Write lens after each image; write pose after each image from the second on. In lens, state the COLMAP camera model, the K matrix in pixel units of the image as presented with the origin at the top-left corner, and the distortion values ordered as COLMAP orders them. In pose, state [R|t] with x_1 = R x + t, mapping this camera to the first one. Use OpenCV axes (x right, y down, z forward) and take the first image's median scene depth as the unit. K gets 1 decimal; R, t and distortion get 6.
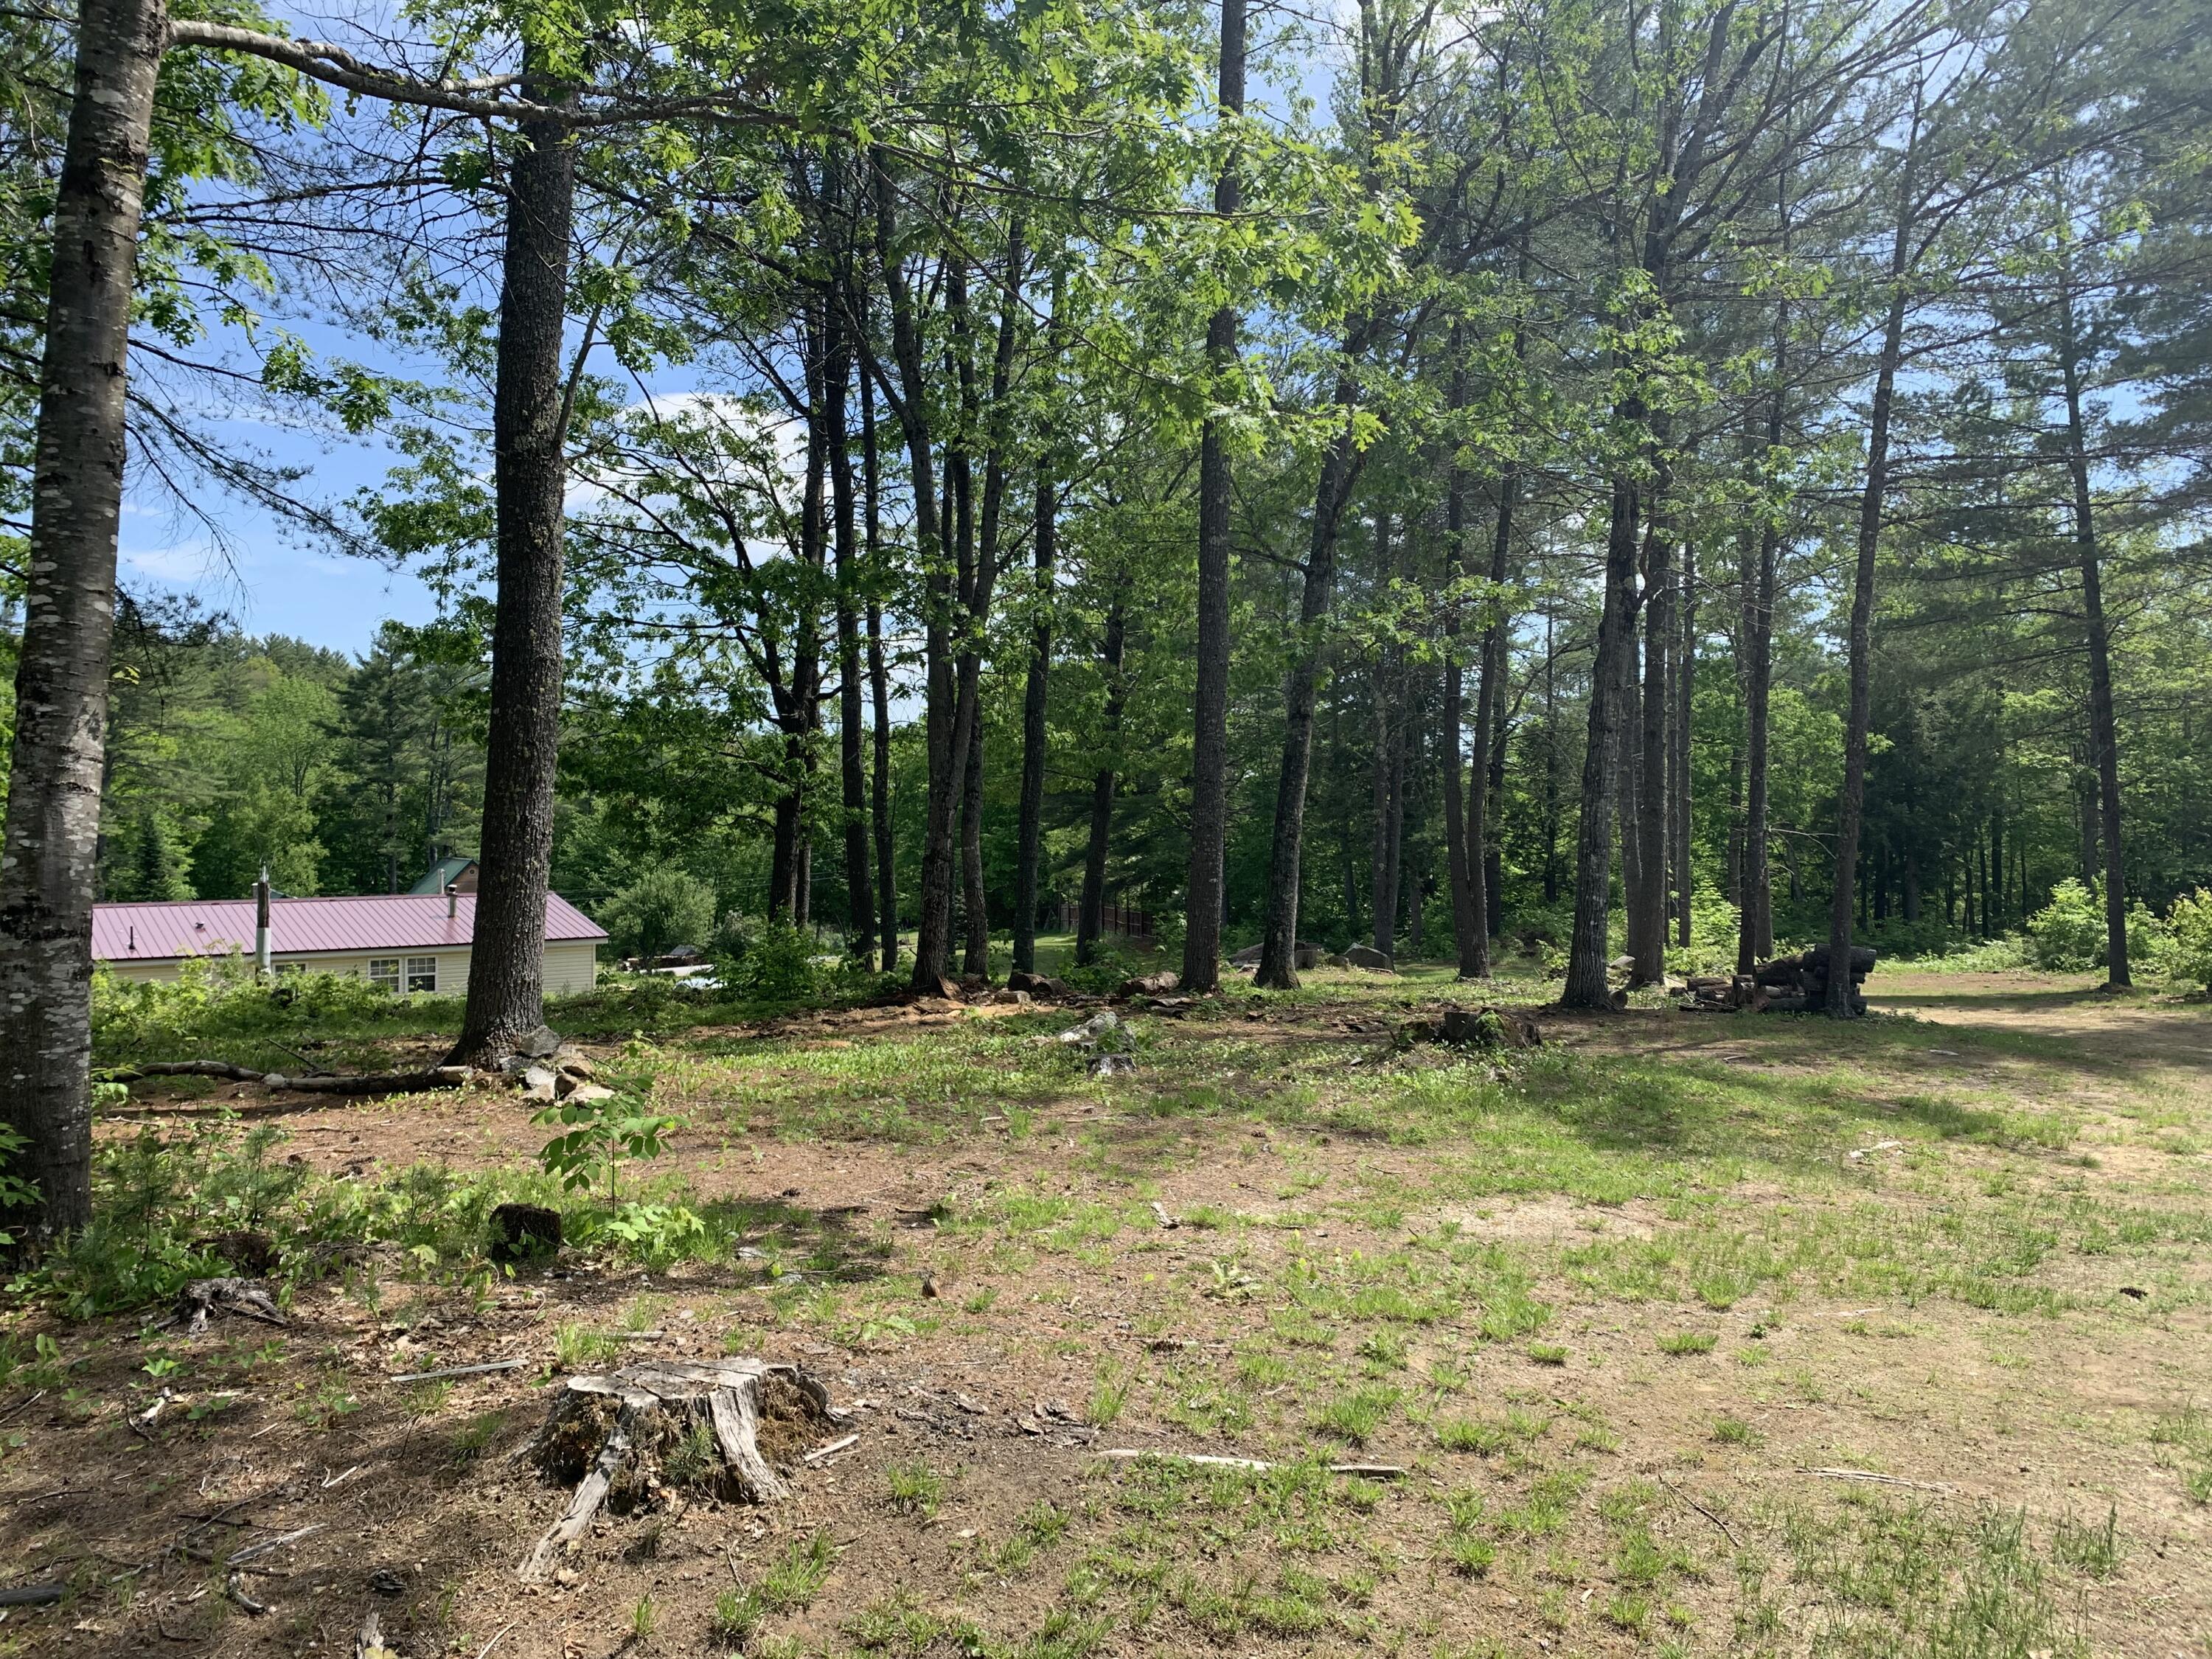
lens RADIAL K [[1676.7, 0, 1104.1], [0, 1676.7, 831.5], [0, 0, 1]] dist [-0.003026, -0.001200]
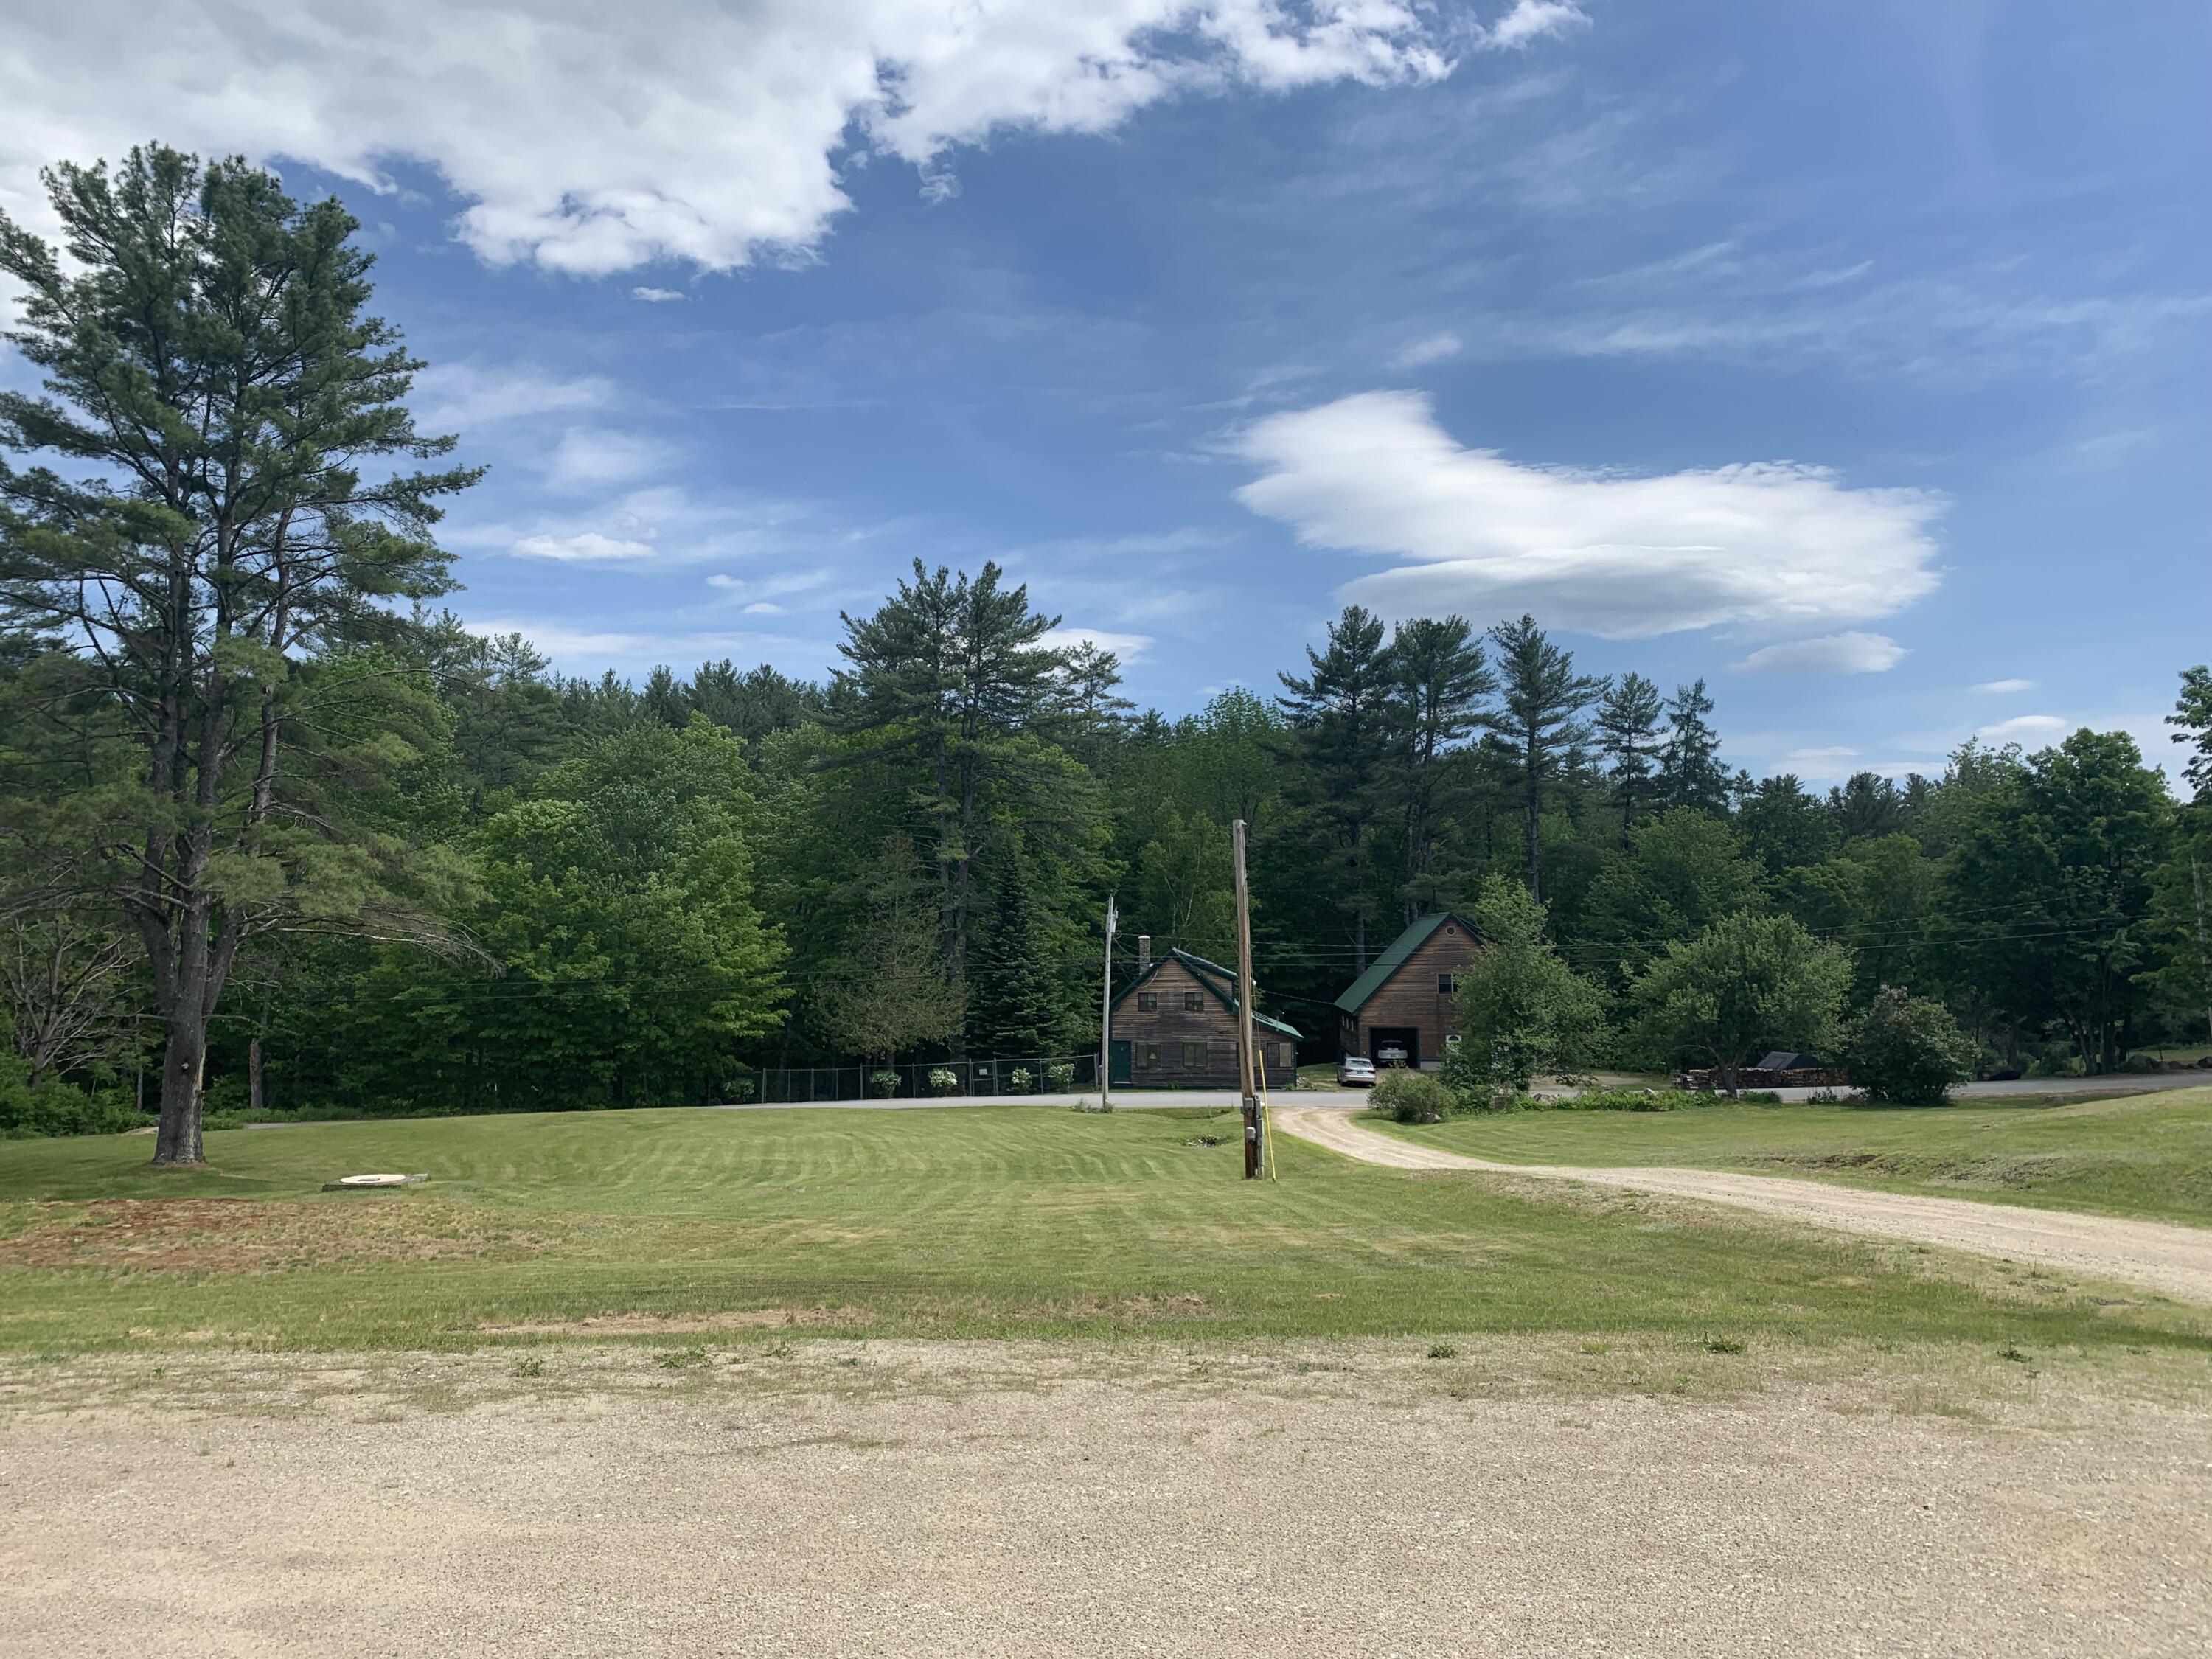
lens RADIAL K [[1676.7, 0, 1102.6], [0, 1676.7, 829.8], [0, 0, 1]] dist [-0.003026, -0.001200]
pose [[0.828069, -0.037131, -0.559395, -0.128709], [0.002859, 0.998071, -0.062018, 0.030164], [0.560618, 0.049756, 0.826578, 0.415992]]
